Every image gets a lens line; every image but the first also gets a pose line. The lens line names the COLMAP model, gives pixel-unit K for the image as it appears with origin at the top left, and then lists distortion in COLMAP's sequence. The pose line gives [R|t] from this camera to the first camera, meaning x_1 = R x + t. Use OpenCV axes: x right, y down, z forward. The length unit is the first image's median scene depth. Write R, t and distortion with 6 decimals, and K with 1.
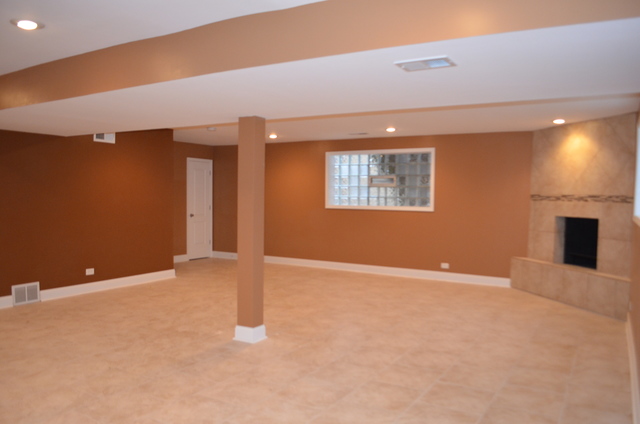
lens RADIAL K [[505.1, 0, 321.5], [0, 505.1, 211.9], [0, 0, 1]] dist [-0.011642, -0.004094]
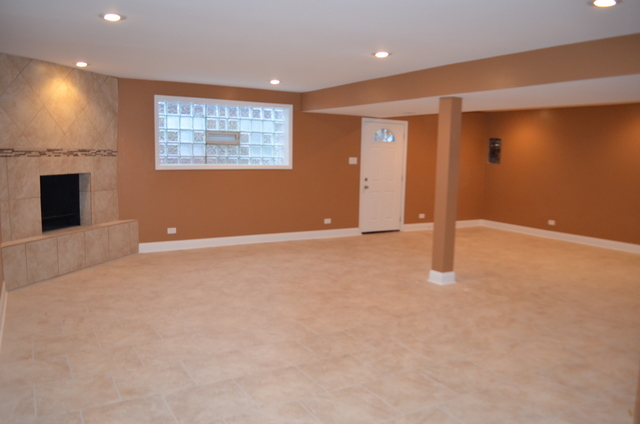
lens RADIAL K [[505.1, 0, 336.8], [0, 505.1, 209.4], [0, 0, 1]] dist [-0.011642, -0.004094]
pose [[-0.889244, -0.087719, 0.448945, -0.332463], [-0.020270, 0.988034, 0.152902, -0.075380], [-0.456985, 0.126867, -0.880381, 1.609039]]
